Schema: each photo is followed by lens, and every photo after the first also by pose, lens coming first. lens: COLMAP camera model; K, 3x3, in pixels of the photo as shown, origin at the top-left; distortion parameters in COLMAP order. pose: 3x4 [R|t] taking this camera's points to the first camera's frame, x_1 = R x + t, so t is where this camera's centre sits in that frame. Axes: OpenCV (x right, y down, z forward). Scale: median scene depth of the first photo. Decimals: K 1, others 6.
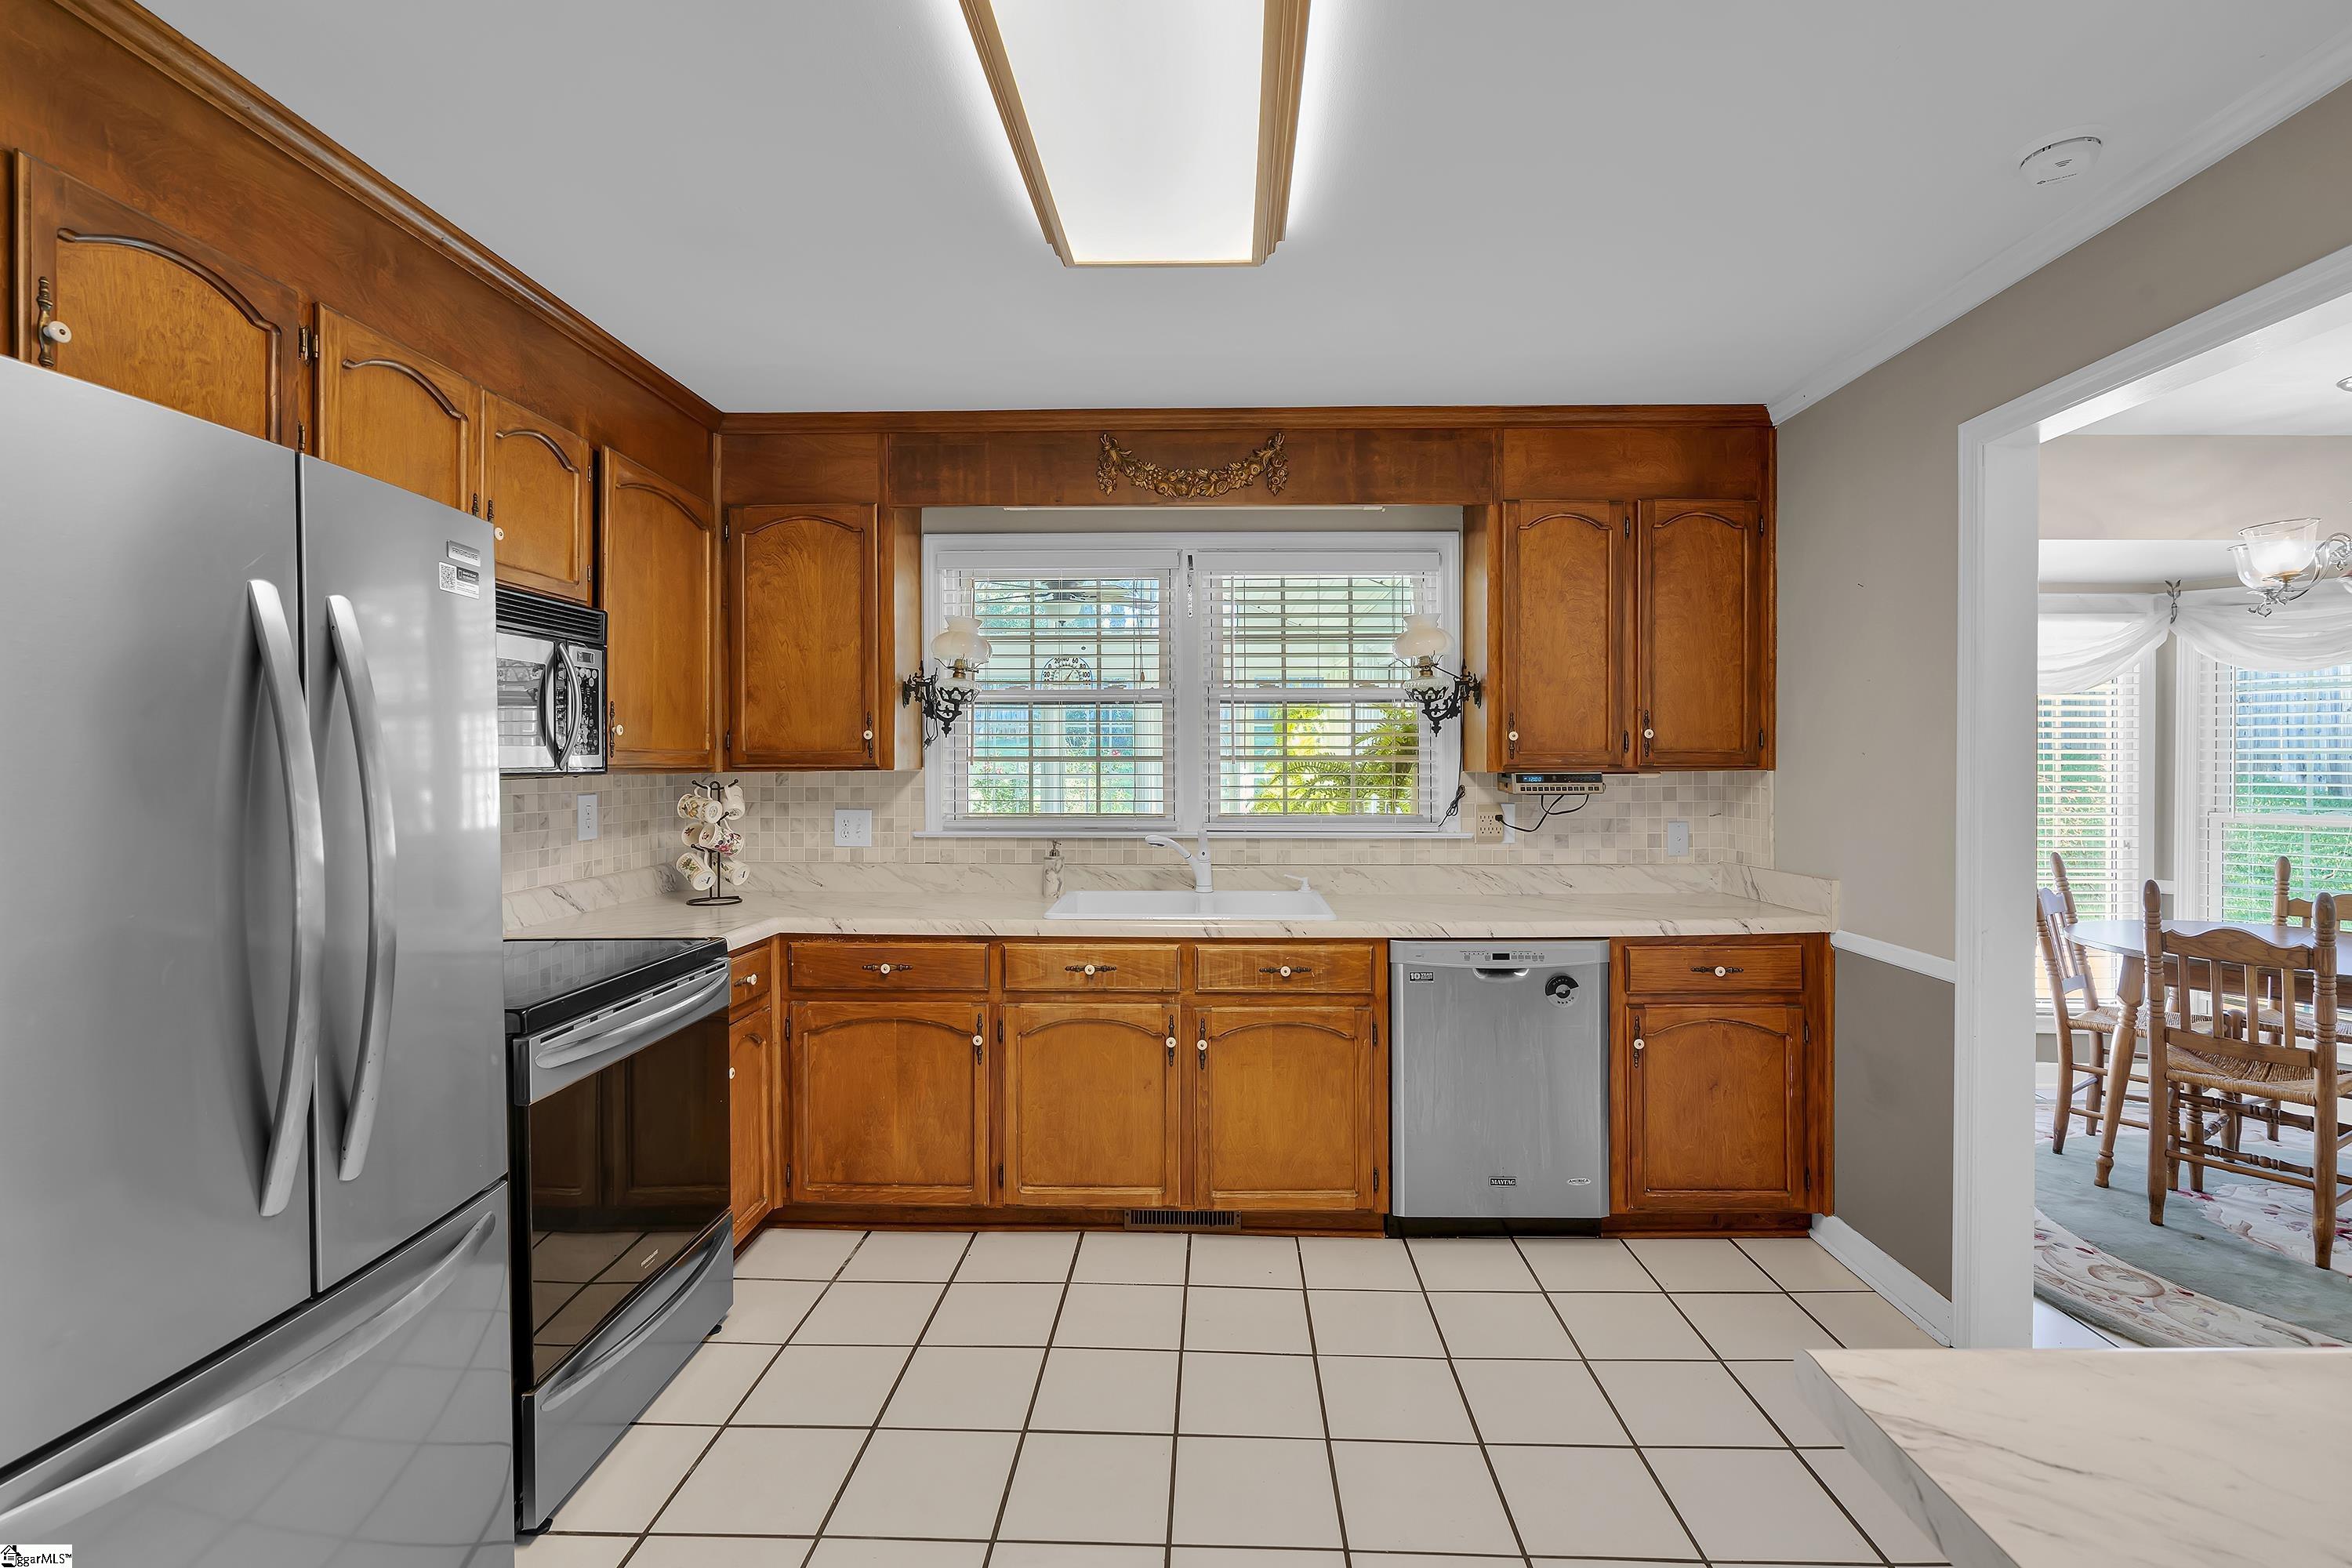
lens RADIAL K [[1065.1, 0, 1182.4], [0, 1065.1, 750.3], [0, 0, 1]] dist [-0.010339, 0.007867]
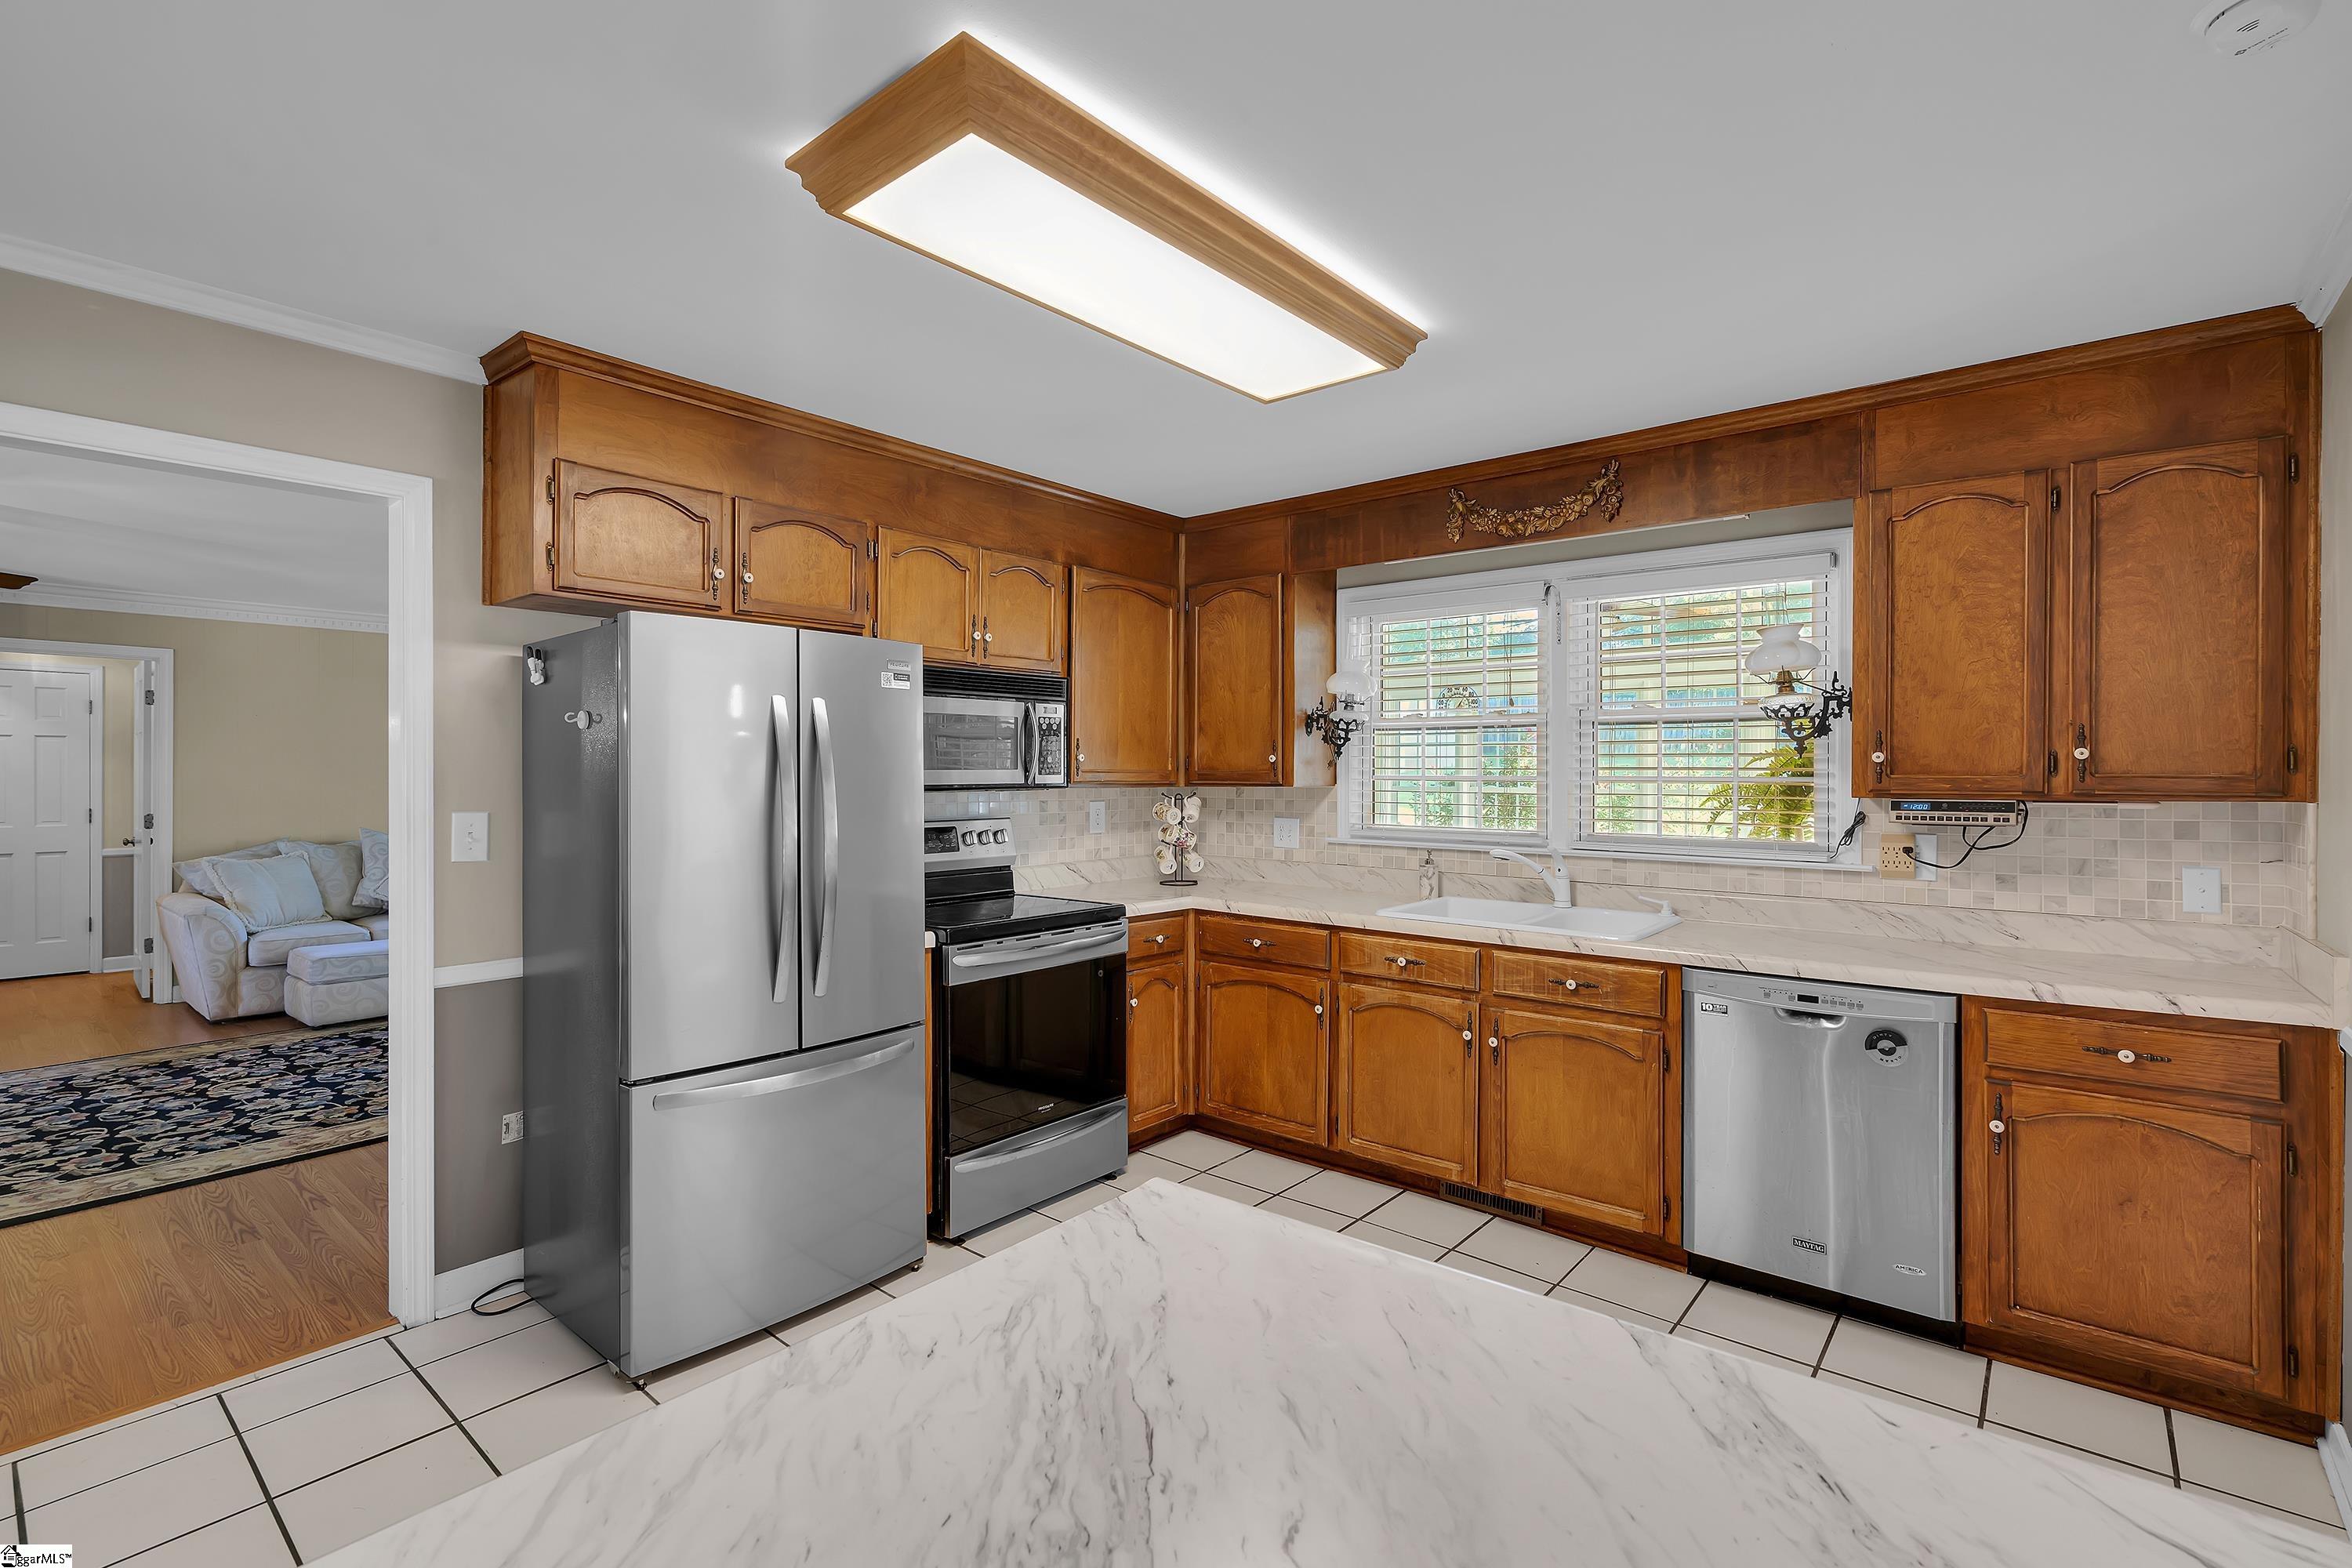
lens RADIAL K [[1065.1, 0, 1182.4], [0, 1065.1, 750.3], [0, 0, 1]] dist [-0.010339, 0.007867]
pose [[0.782637, -0.008327, -0.622422, 0.412167], [0.002149, 0.999941, -0.010676, -0.011173], [0.622474, 0.007018, 0.782609, -0.051493]]
